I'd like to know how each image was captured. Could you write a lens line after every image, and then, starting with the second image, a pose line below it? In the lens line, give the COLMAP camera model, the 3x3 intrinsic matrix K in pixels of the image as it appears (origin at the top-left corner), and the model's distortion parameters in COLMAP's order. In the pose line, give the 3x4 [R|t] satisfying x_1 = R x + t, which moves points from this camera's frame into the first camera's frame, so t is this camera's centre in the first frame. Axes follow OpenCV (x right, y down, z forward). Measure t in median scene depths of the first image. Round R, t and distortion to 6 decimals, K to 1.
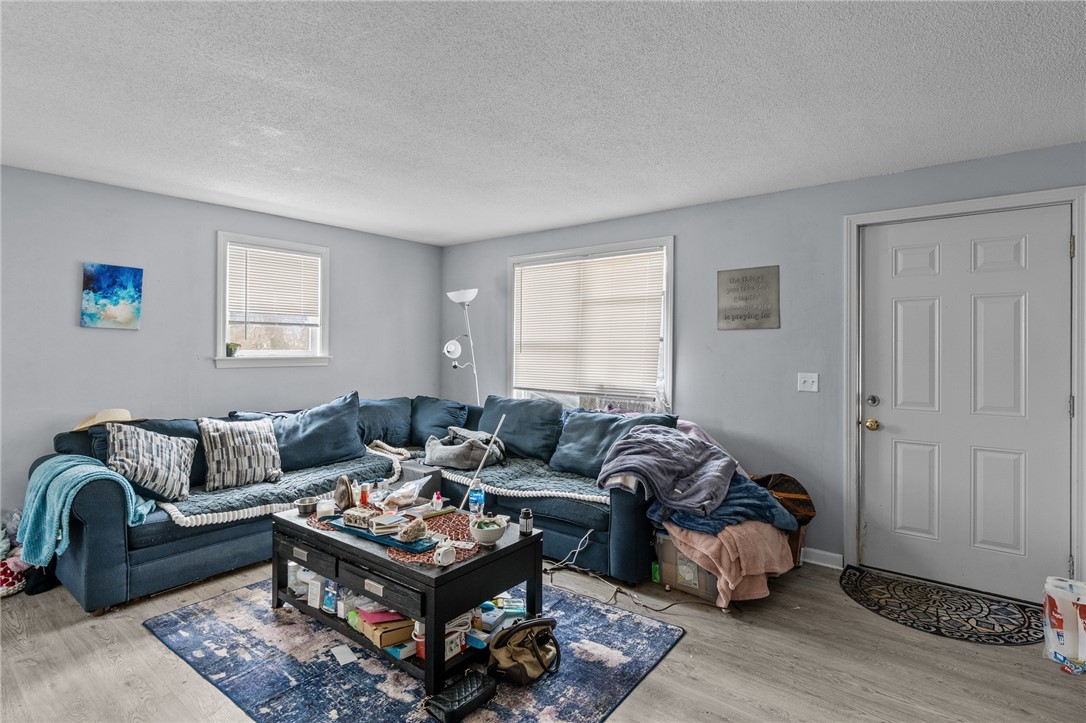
lens RADIAL K [[552.5, 0, 510.6], [0, 552.5, 343.3], [0, 0, 1]] dist [-0.003193, 0.002185]
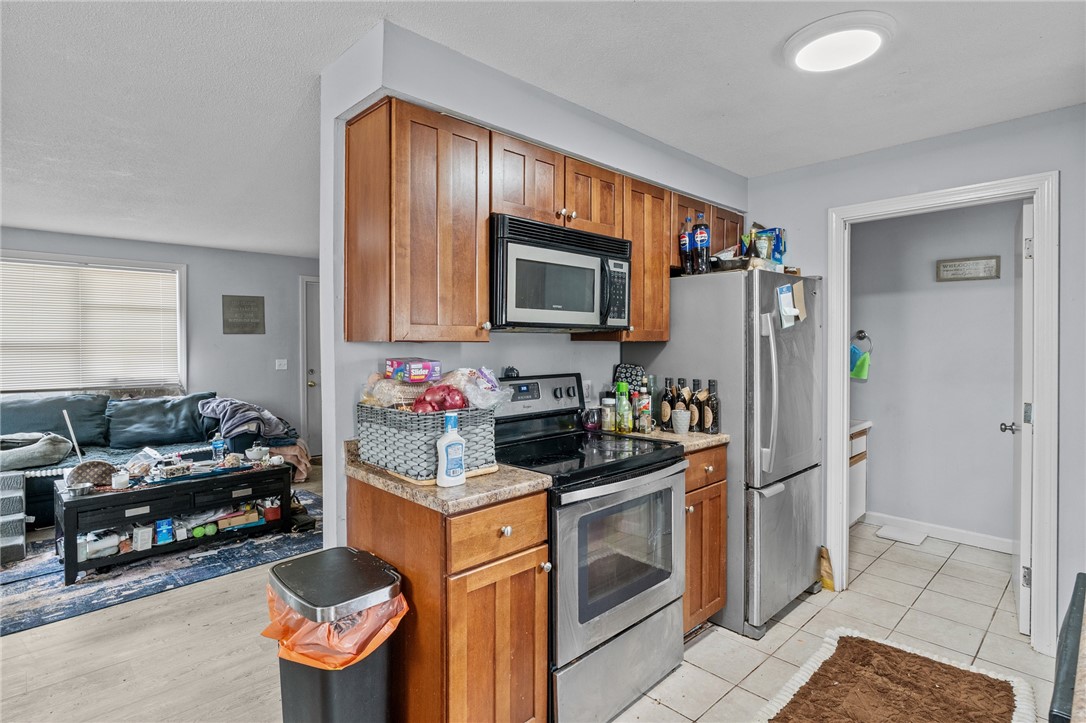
lens RADIAL K [[552.5, 0, 557.1], [0, 552.5, 346.5], [0, 0, 1]] dist [-0.003193, 0.002185]
pose [[0.097123, -0.011409, 0.995207, -1.090685], [0.000164, 0.999934, 0.011447, -0.007617], [-0.995272, -0.000949, 0.097119, -0.058520]]
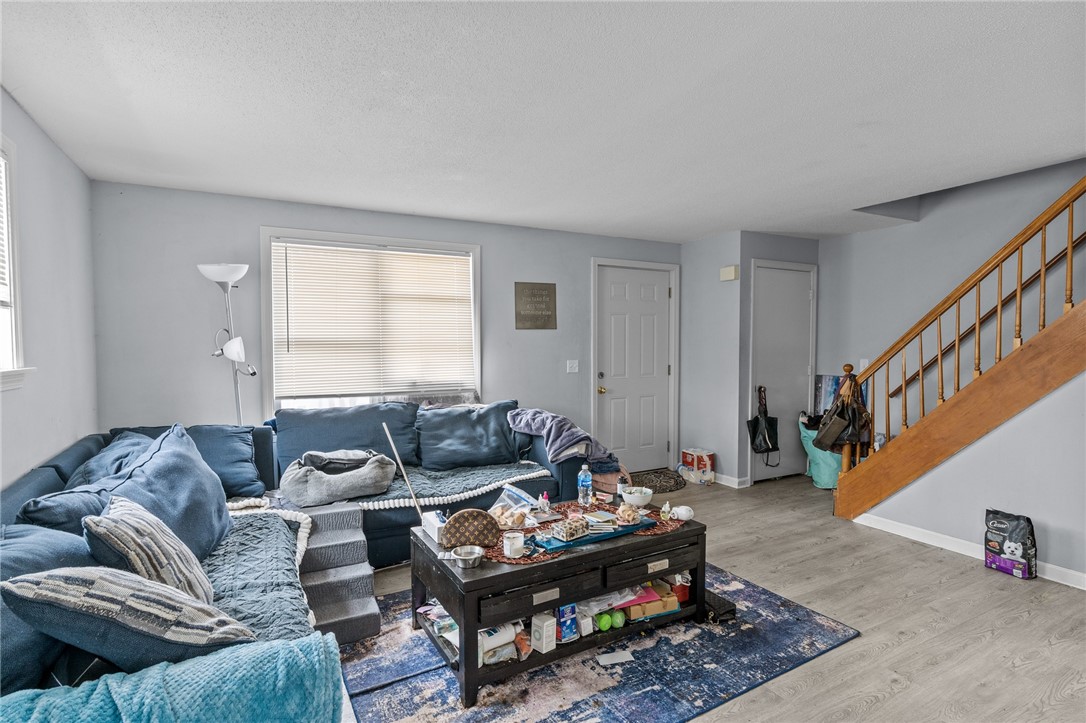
lens RADIAL K [[552.5, 0, 562.4], [0, 552.5, 360.7], [0, 0, 1]] dist [-0.003193, 0.002185]
pose [[0.345321, -0.037891, 0.937719, -0.802909], [0.000511, 0.999192, 0.040187, -0.003515], [-0.938484, -0.013398, 0.345062, 0.490196]]
